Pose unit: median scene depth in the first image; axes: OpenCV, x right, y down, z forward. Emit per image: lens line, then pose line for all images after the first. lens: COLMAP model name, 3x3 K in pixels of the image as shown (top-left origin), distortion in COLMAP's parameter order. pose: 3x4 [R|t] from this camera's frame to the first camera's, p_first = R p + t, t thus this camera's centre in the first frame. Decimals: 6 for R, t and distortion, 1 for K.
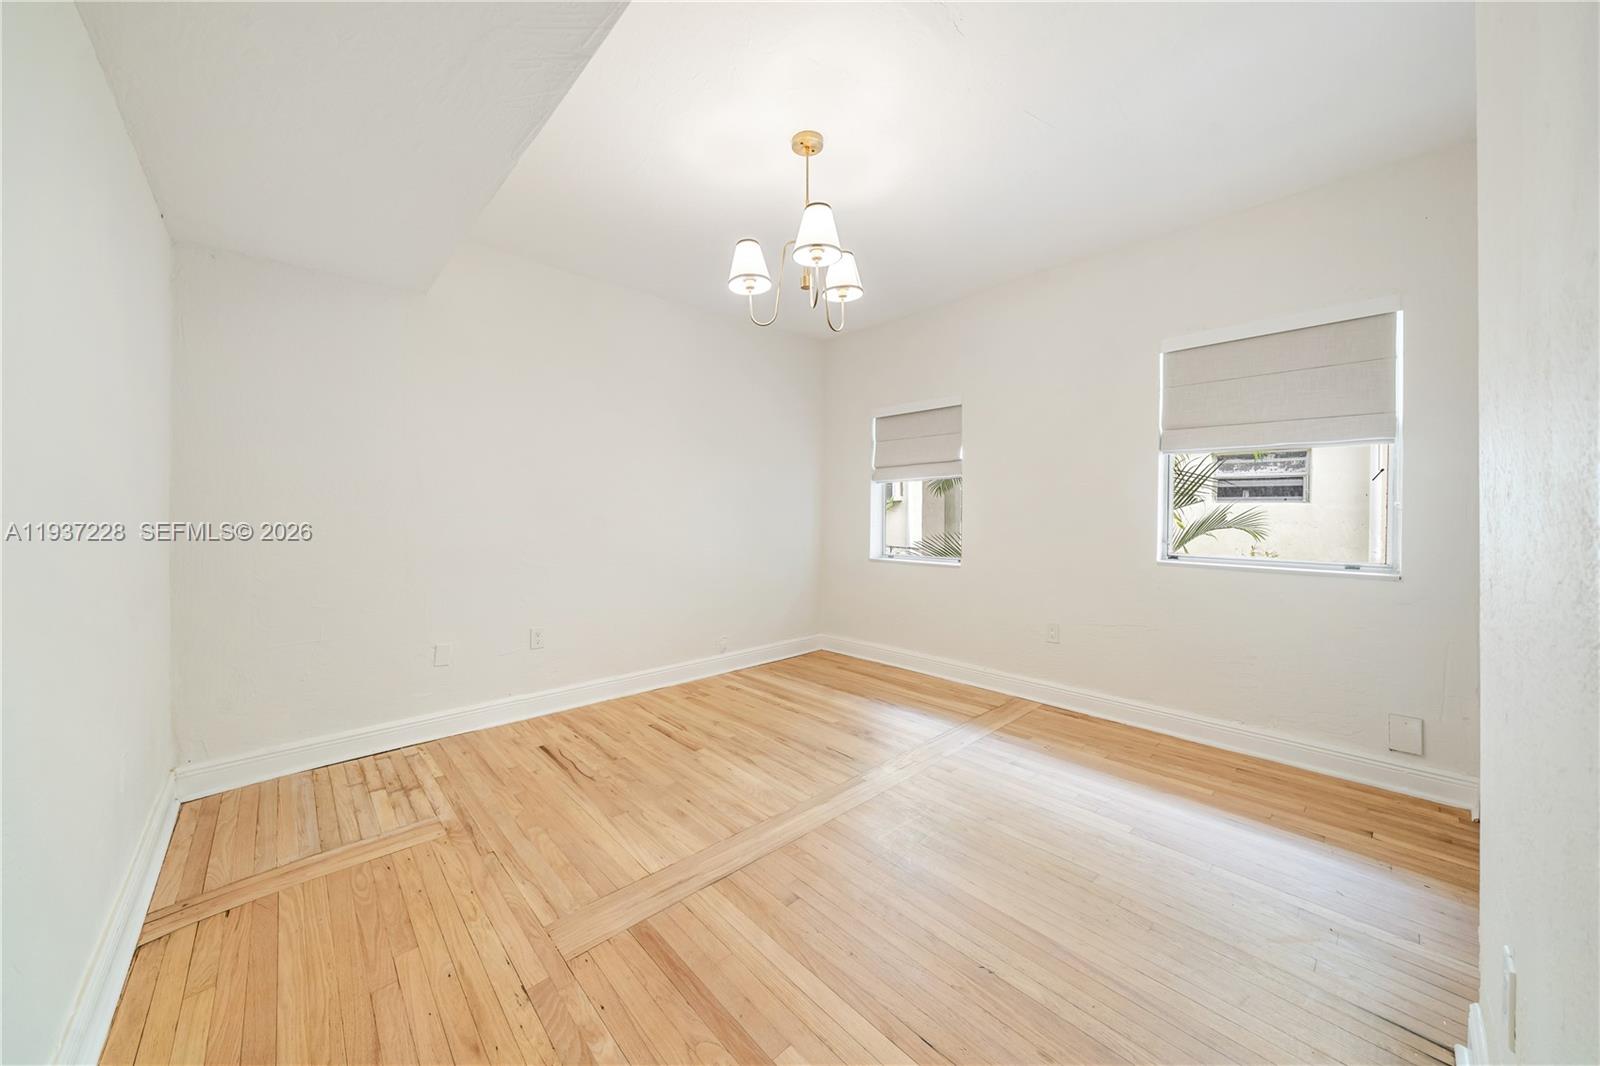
lens RADIAL K [[561.8, 0, 795.8], [0, 561.8, 515.1], [0, 0, 1]] dist [-0.002852, -0.000289]
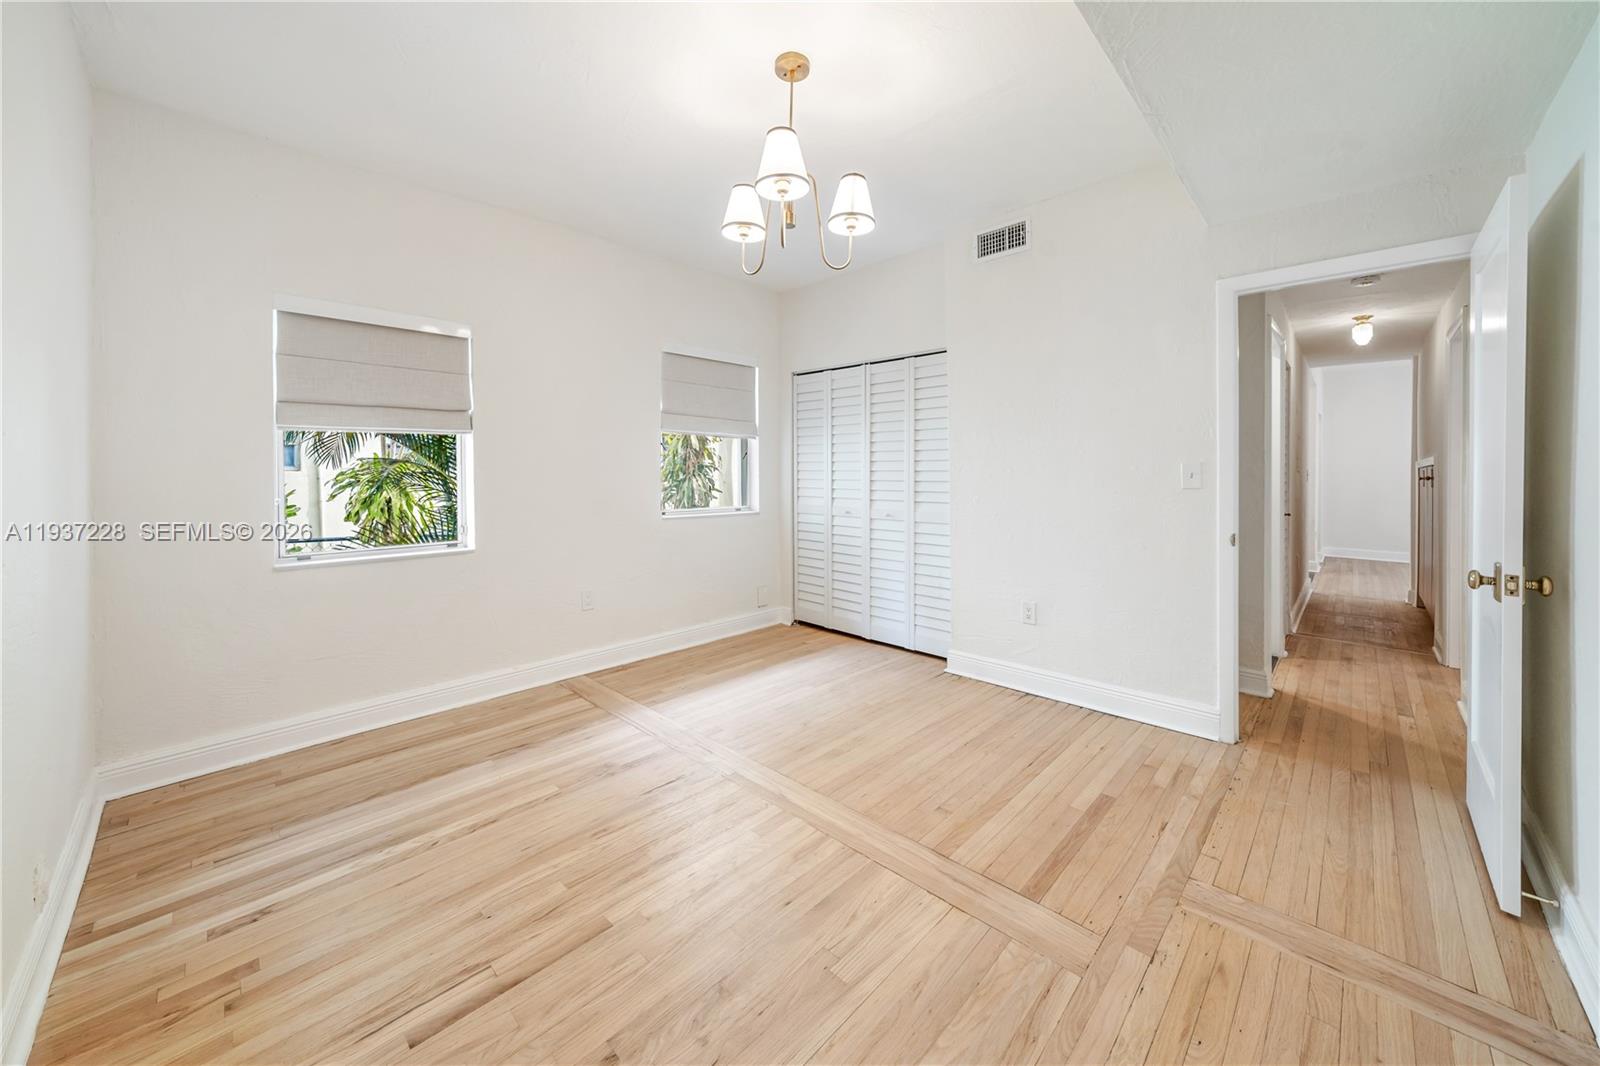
lens RADIAL K [[582.7, 0, 805.5], [0, 582.7, 480.2], [0, 0, 1]] dist [-0.011746, 0.000151]
pose [[-0.061877, -0.007038, 0.998059, -0.768851], [0.015199, 0.999853, 0.007993, -0.006109], [-0.997968, 0.015664, -0.061761, 0.878616]]
